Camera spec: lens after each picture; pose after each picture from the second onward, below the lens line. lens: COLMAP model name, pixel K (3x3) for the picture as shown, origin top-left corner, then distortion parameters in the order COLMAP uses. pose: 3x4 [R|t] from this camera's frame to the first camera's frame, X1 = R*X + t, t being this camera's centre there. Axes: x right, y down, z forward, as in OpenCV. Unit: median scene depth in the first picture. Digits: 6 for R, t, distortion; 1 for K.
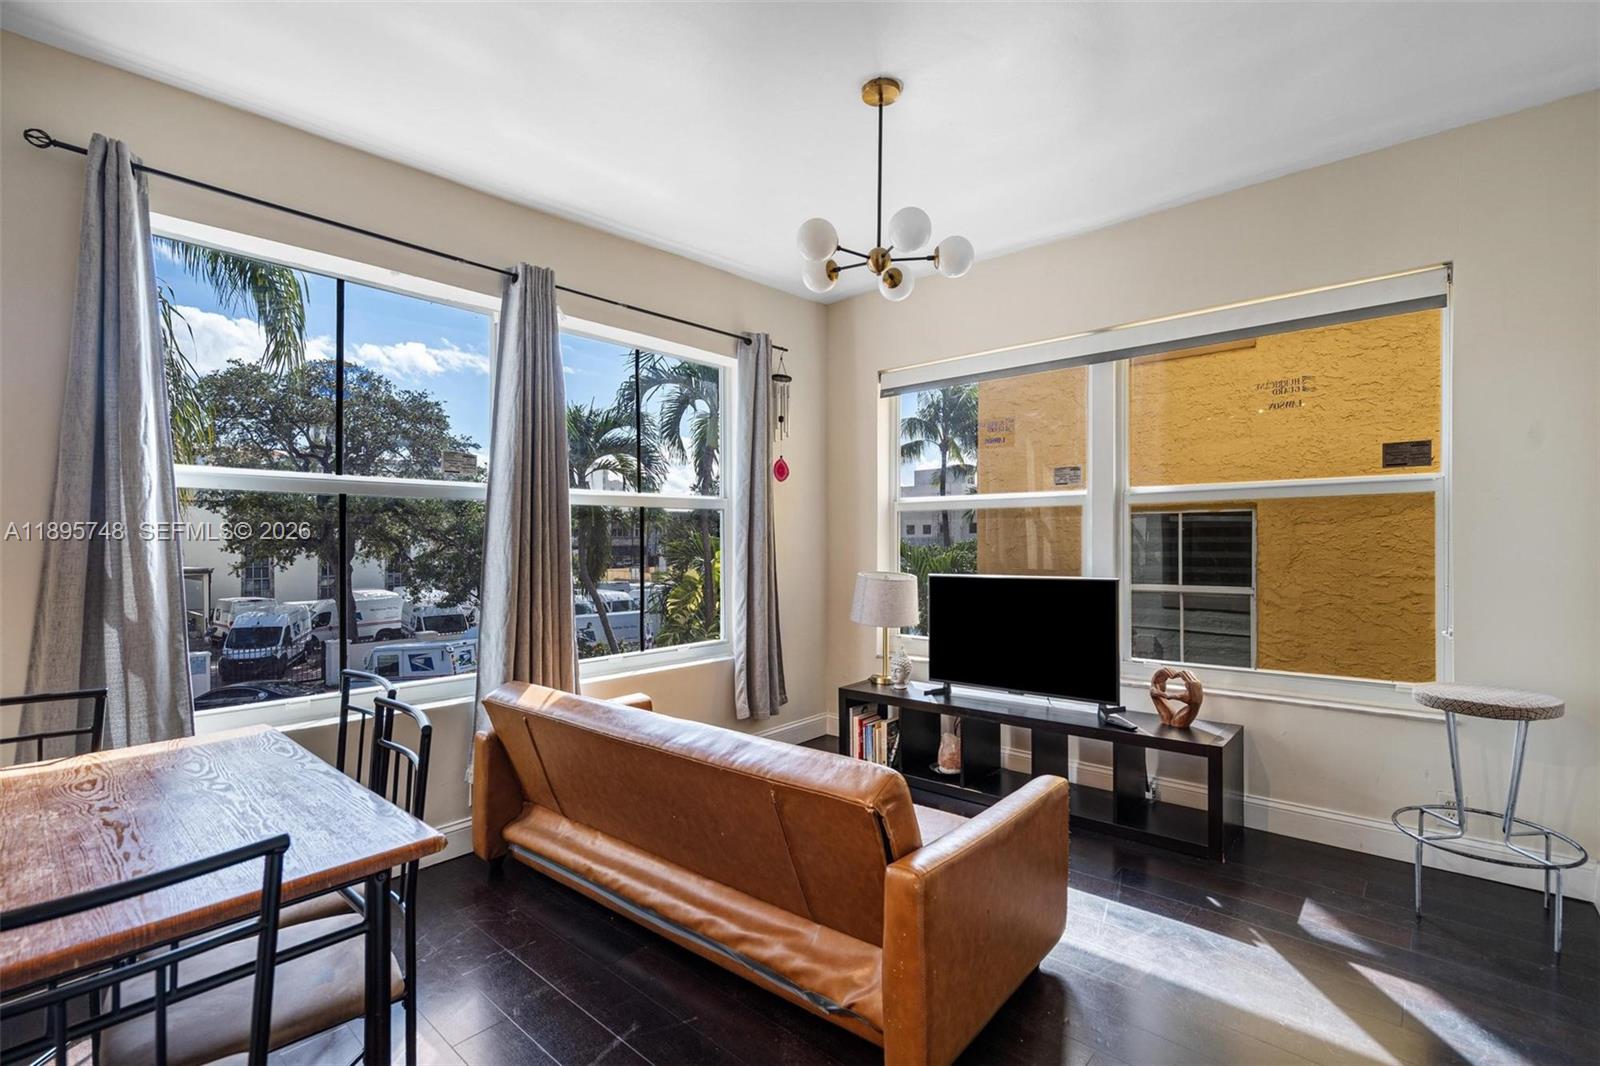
lens RADIAL K [[733.4, 0, 802.5], [0, 733.4, 539.8], [0, 0, 1]] dist [-0.004214, 0.000275]
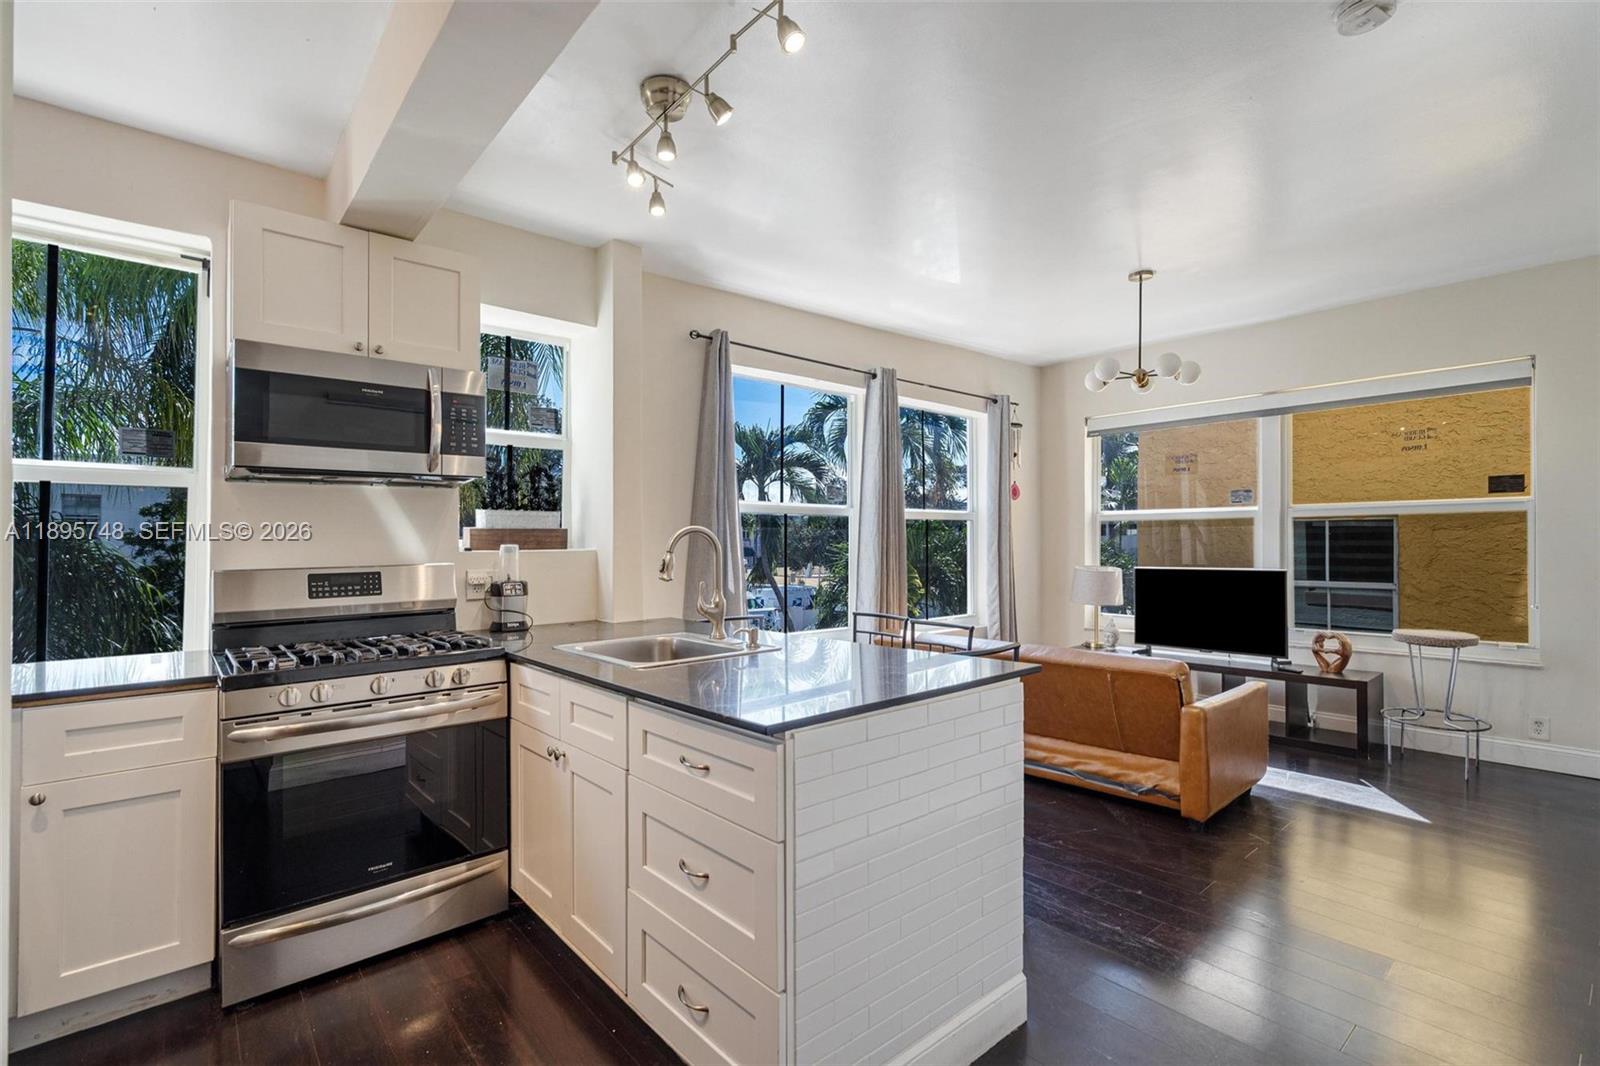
lens RADIAL K [[733.4, 0, 797.0], [0, 733.4, 531.6], [0, 0, 1]] dist [-0.004214, 0.000275]
pose [[0.990054, 0.000839, -0.140687, -0.296358], [-0.002692, 0.999912, -0.012980, -0.001213], [0.140664, 0.013230, 0.989969, -0.519304]]
